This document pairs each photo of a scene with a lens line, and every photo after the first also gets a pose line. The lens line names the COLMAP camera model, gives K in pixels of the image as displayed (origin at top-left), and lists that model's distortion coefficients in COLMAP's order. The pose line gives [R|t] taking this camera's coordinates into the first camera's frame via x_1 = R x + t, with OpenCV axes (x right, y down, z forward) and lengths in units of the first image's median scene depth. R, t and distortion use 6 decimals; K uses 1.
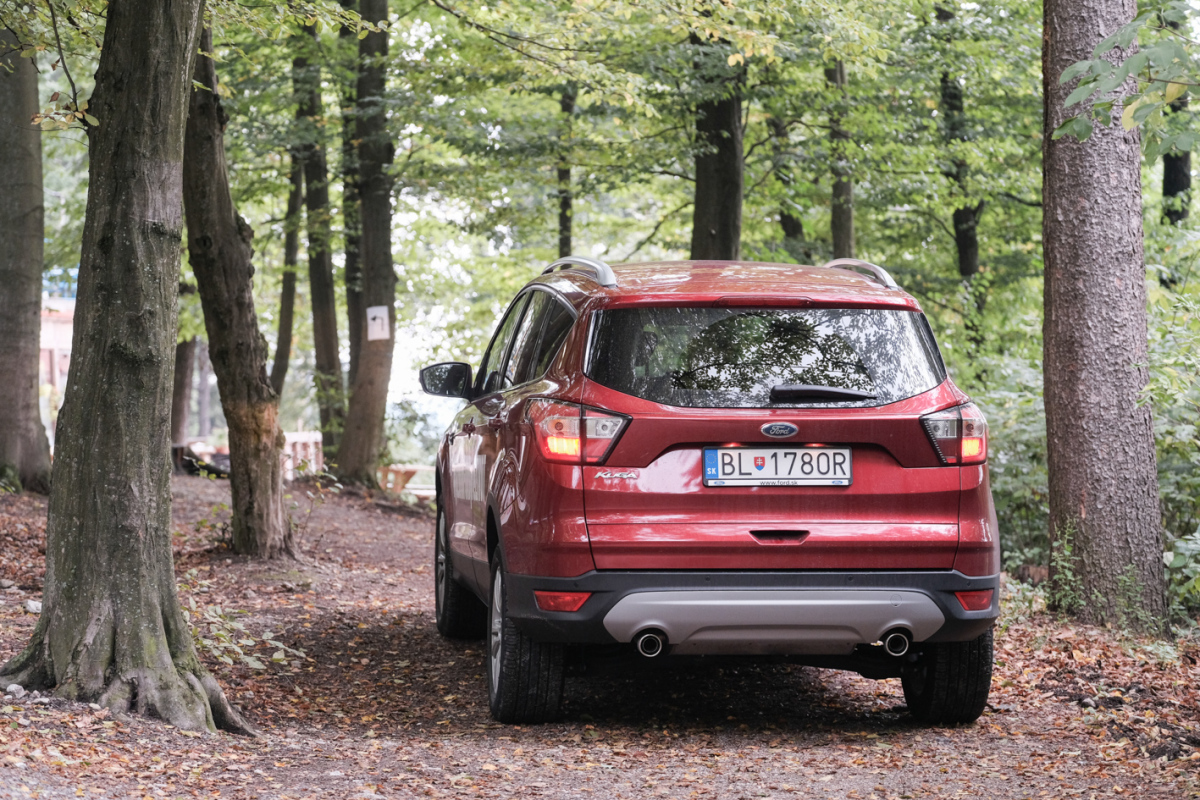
lens RADIAL K [[3273.7, 0, 600.0], [0, 3273.7, 400.0], [0, 0, 1]] dist [0.045834, 0.428895]
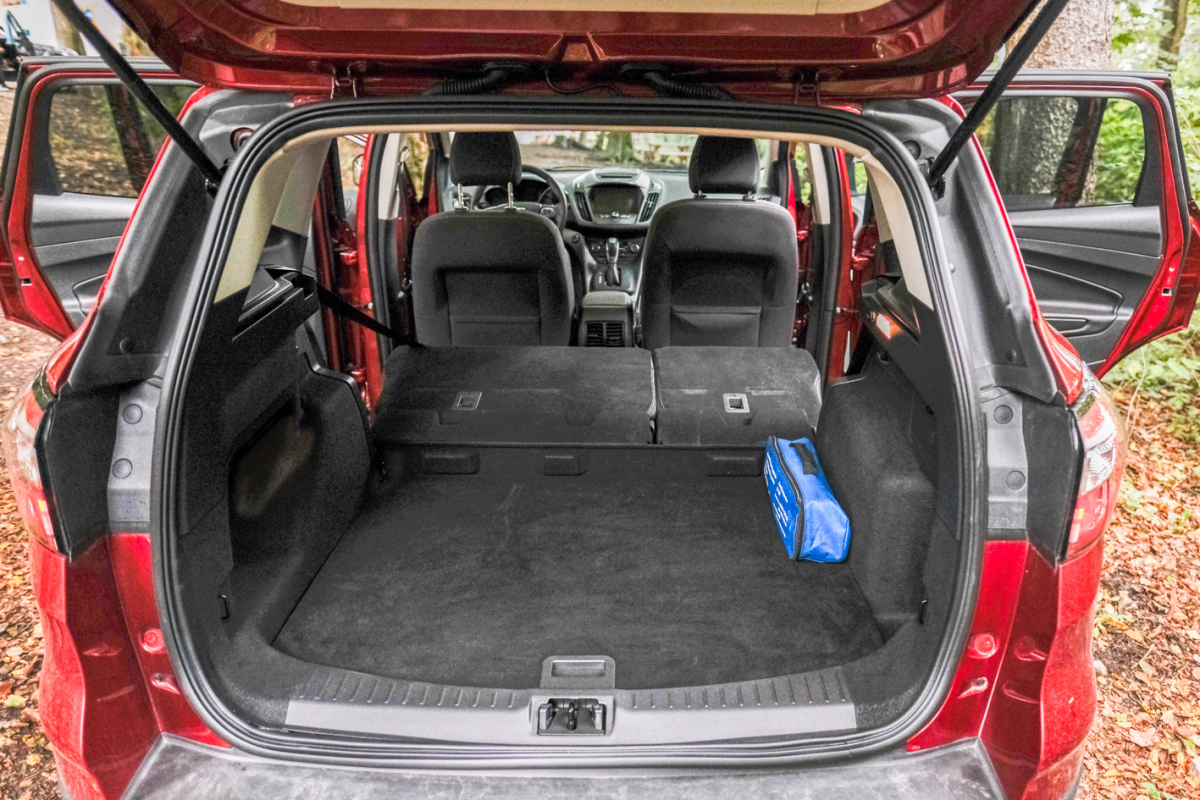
lens RADIAL K [[891.3, 0, 665.2], [0, 891.3, 394.6], [0, 0, 1]] dist [-0.009751, 0.002418]
pose [[0.994032, 0.043562, -0.100015, 0.083743], [-0.010964, 0.952061, 0.305711, -0.032562], [0.108537, -0.302790, 0.946857, 0.945524]]
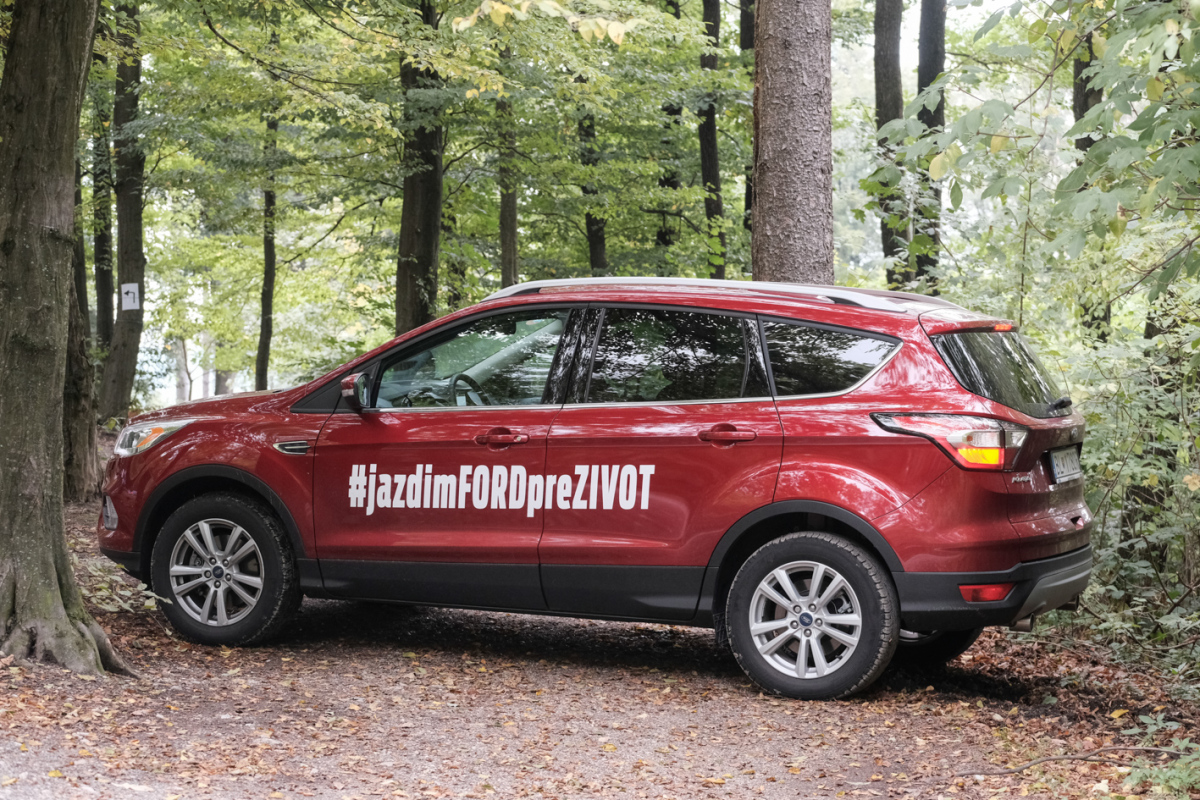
lens RADIAL K [[2537.8, 0, 600.0], [0, 2537.8, 400.0], [0, 0, 1]] dist [0.031004, -0.004733]
pose [[0.991577, 0.010121, 0.129123, -0.058926], [-0.012425, 0.999777, 0.017048, -0.011718], [-0.128921, -0.018509, 0.991482, 0.092827]]
